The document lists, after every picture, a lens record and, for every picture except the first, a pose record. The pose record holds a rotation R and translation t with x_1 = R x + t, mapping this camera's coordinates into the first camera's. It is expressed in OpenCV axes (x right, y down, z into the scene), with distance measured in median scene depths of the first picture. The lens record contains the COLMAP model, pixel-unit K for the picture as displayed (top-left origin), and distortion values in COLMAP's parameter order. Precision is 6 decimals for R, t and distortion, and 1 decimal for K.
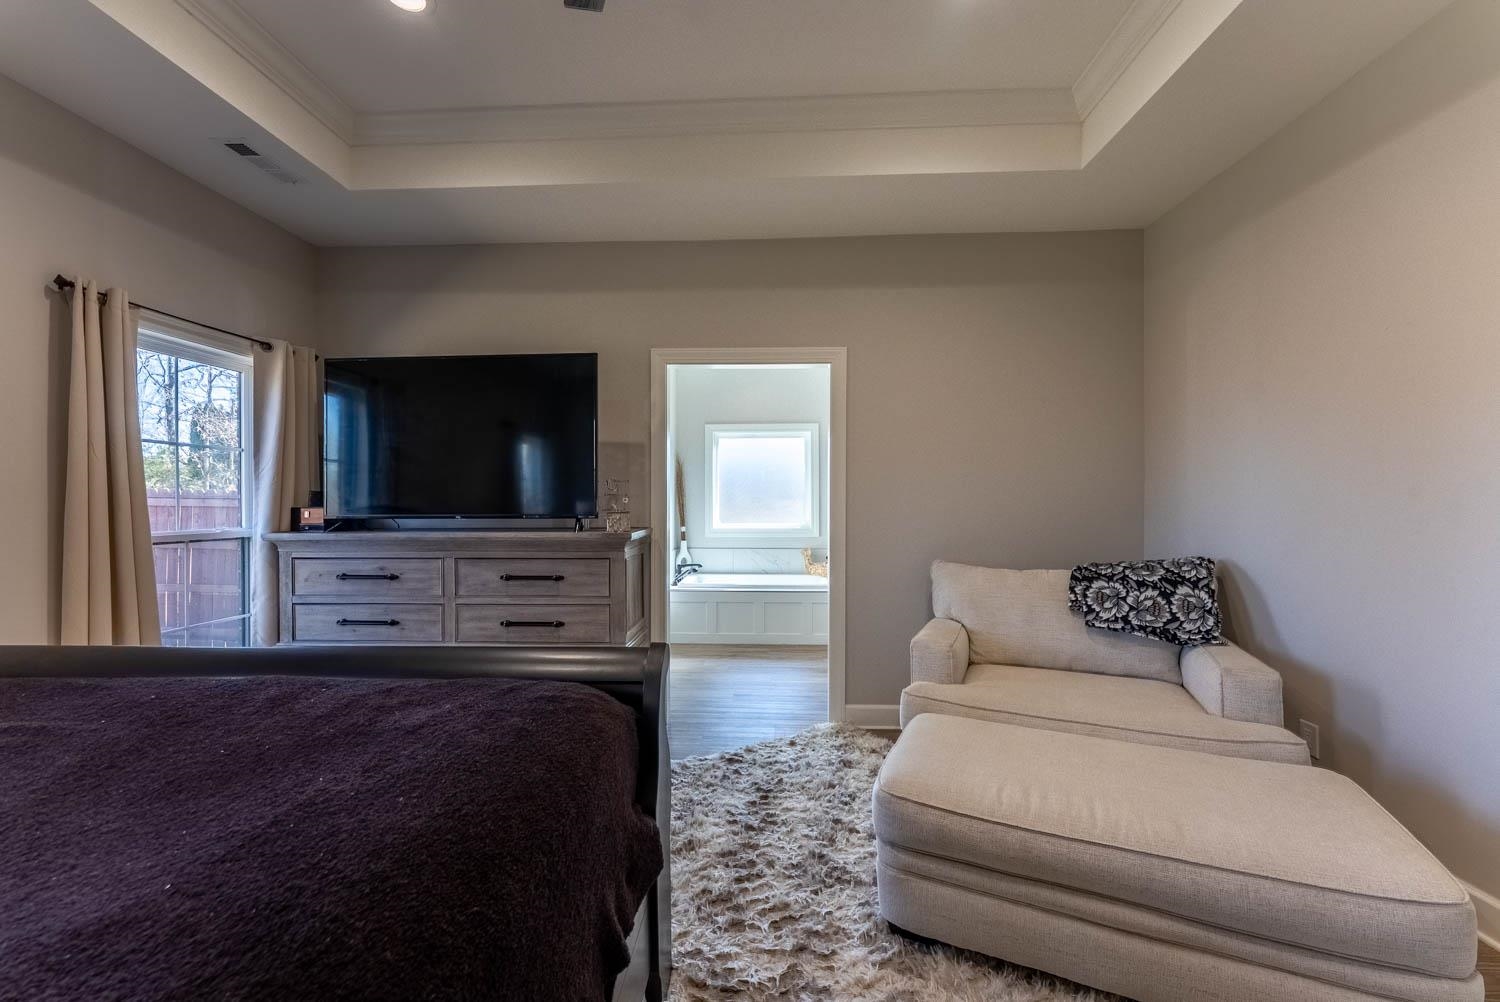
lens RADIAL K [[608.1, 0, 752.6], [0, 608.1, 501.3], [0, 0, 1]] dist [0.001021, 0.000197]
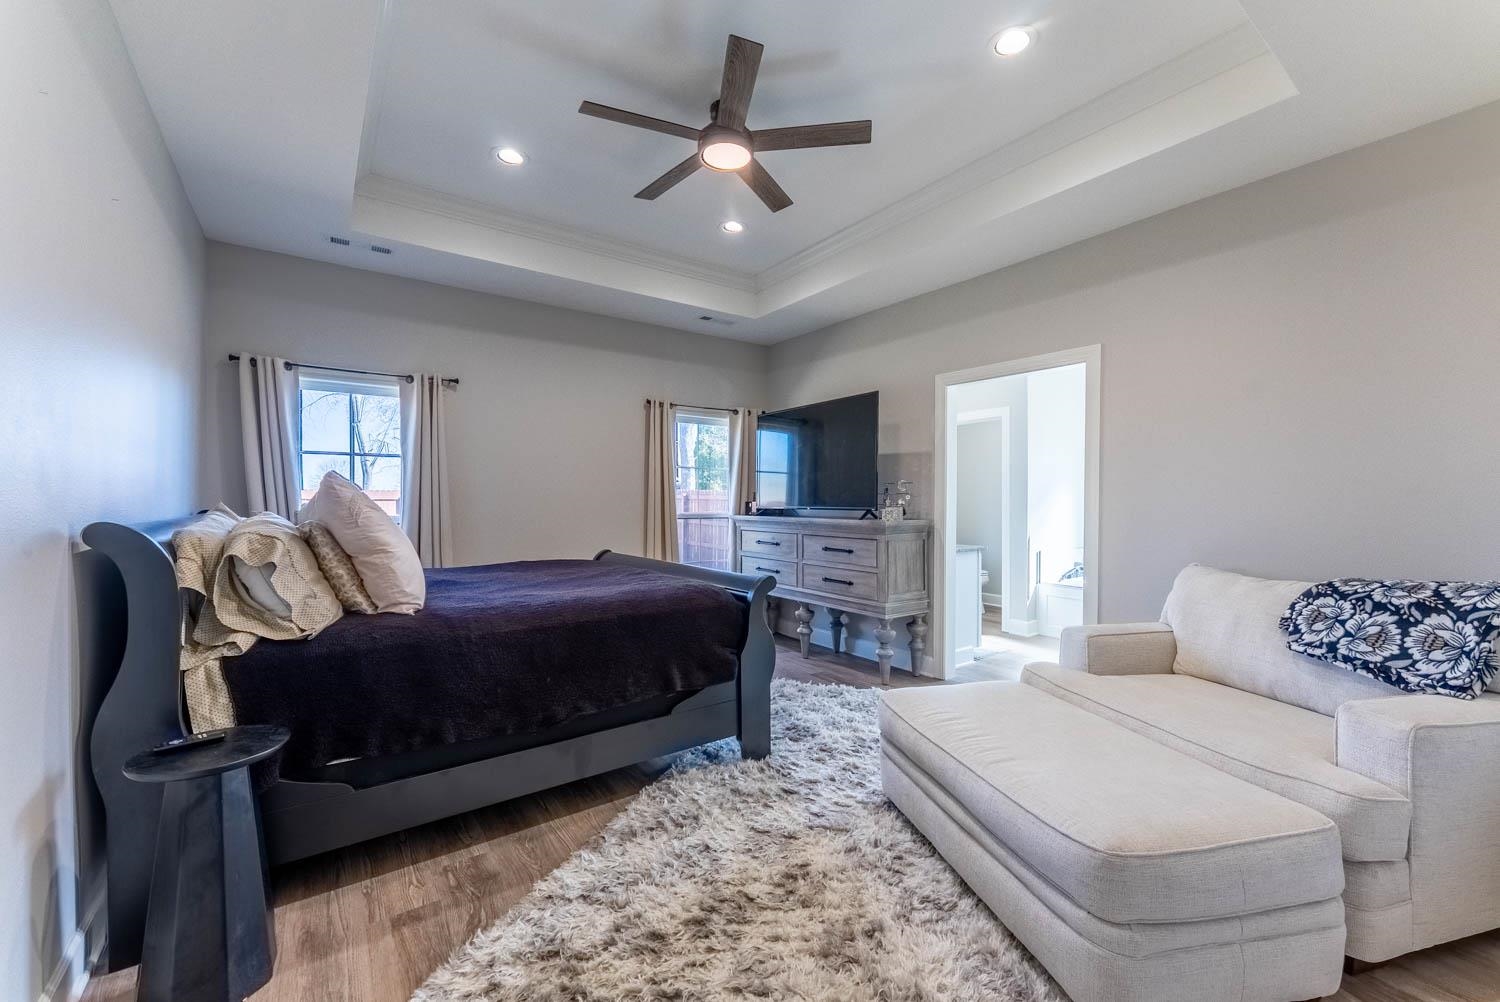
lens RADIAL K [[608.1, 0, 740.3], [0, 608.1, 502.8], [0, 0, 1]] dist [0.001021, 0.000197]
pose [[0.608109, 0.007025, -0.793823, 0.766714], [-0.004741, 0.999975, 0.005217, 0.006077], [0.793840, 0.000591, 0.608127, -0.099428]]
